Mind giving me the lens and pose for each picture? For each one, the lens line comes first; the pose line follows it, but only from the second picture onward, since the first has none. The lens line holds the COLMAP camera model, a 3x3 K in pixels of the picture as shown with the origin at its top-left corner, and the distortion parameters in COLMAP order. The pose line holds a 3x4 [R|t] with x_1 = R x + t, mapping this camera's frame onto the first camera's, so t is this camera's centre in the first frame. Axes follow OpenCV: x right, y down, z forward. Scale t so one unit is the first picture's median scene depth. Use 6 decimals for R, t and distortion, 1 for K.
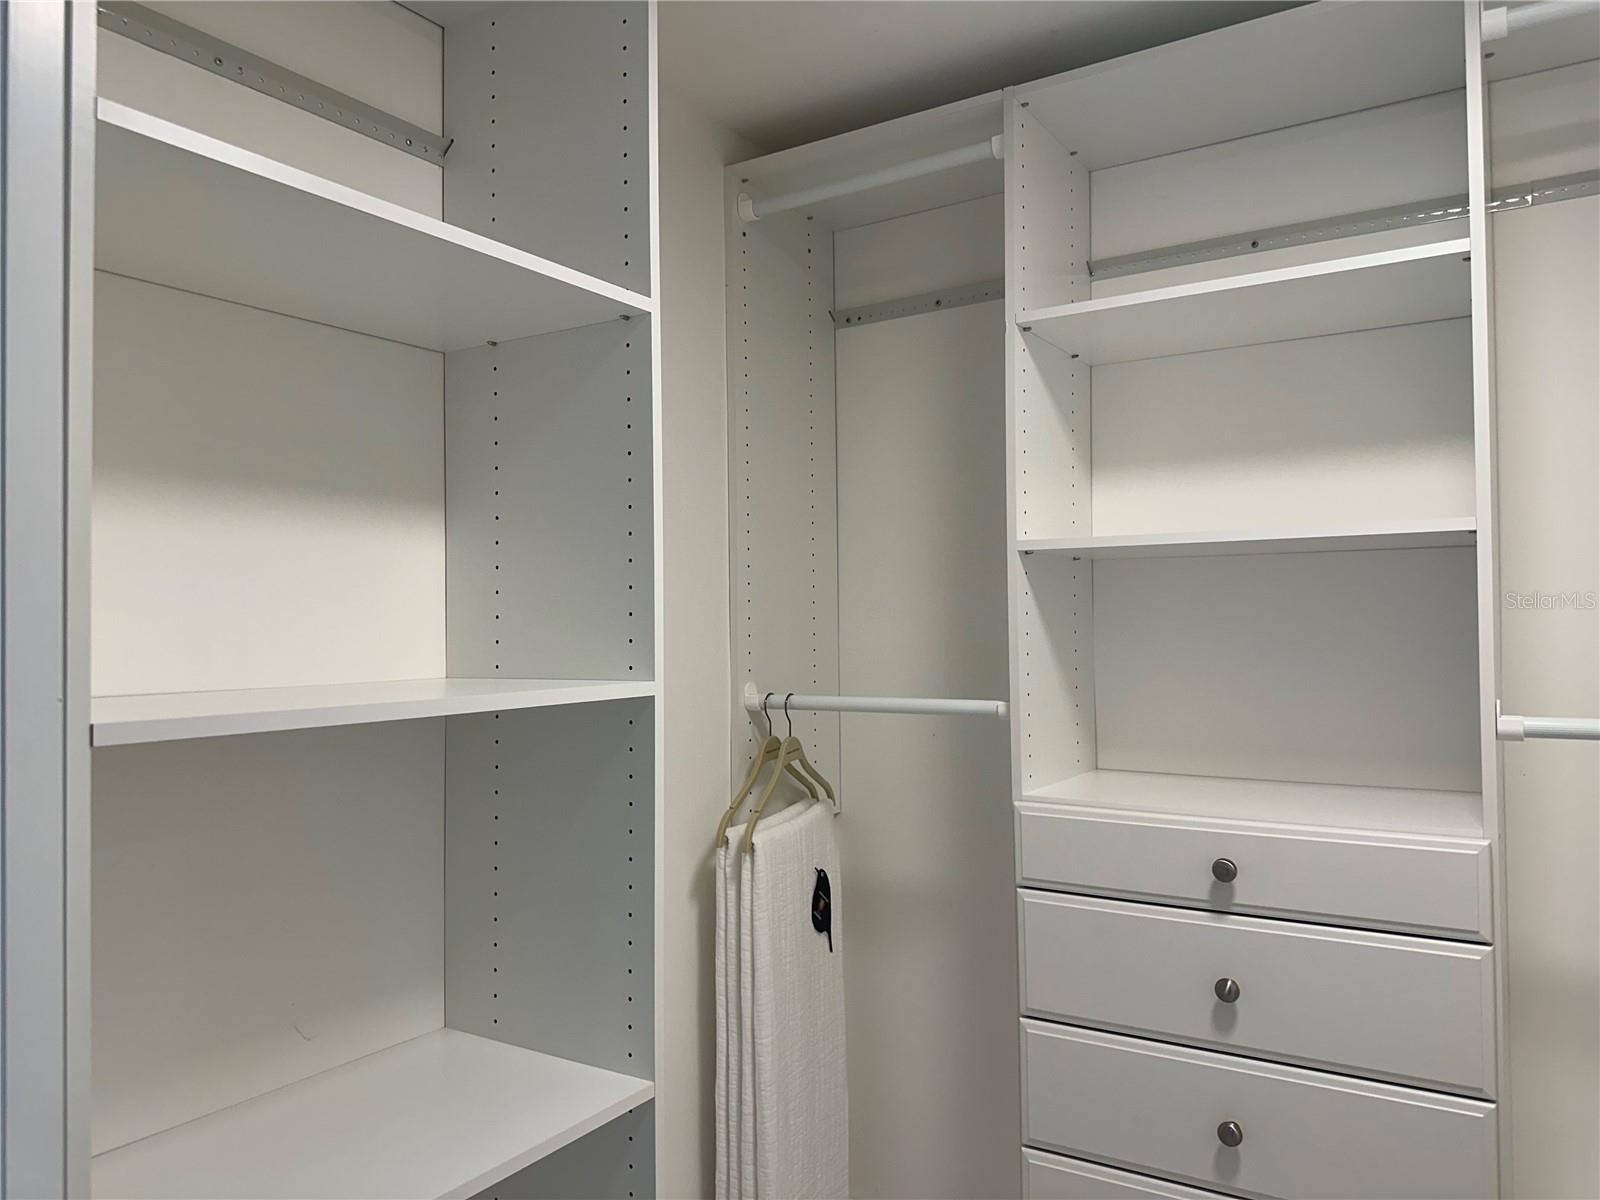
lens RADIAL K [[1105.6, 0, 785.8], [0, 1105.6, 606.8], [0, 0, 1]] dist [0.067000, -0.094108]
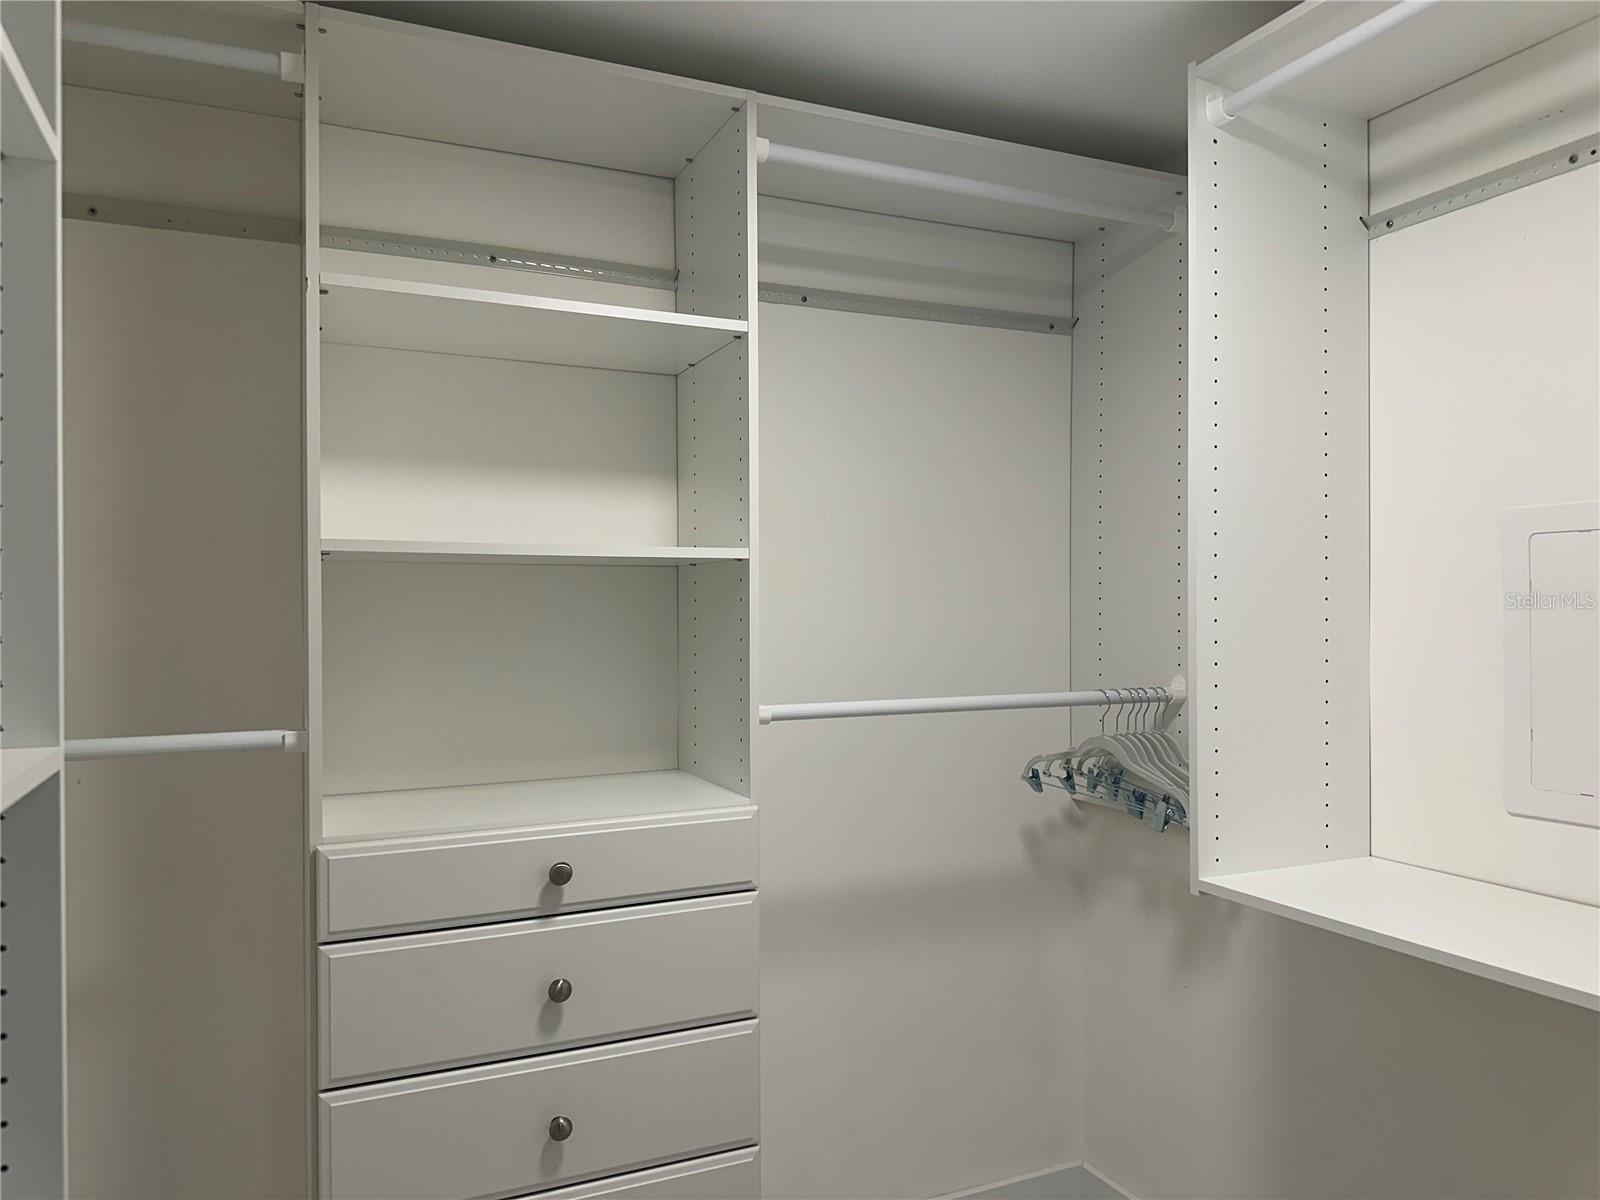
lens RADIAL K [[1105.6, 0, 785.8], [0, 1105.6, 606.8], [0, 0, 1]] dist [0.067000, -0.094108]
pose [[0.553306, 0.001964, 0.832976, -0.343209], [-0.009807, 0.999943, 0.004156, -0.017004], [-0.832920, -0.010468, 0.553294, 0.257739]]
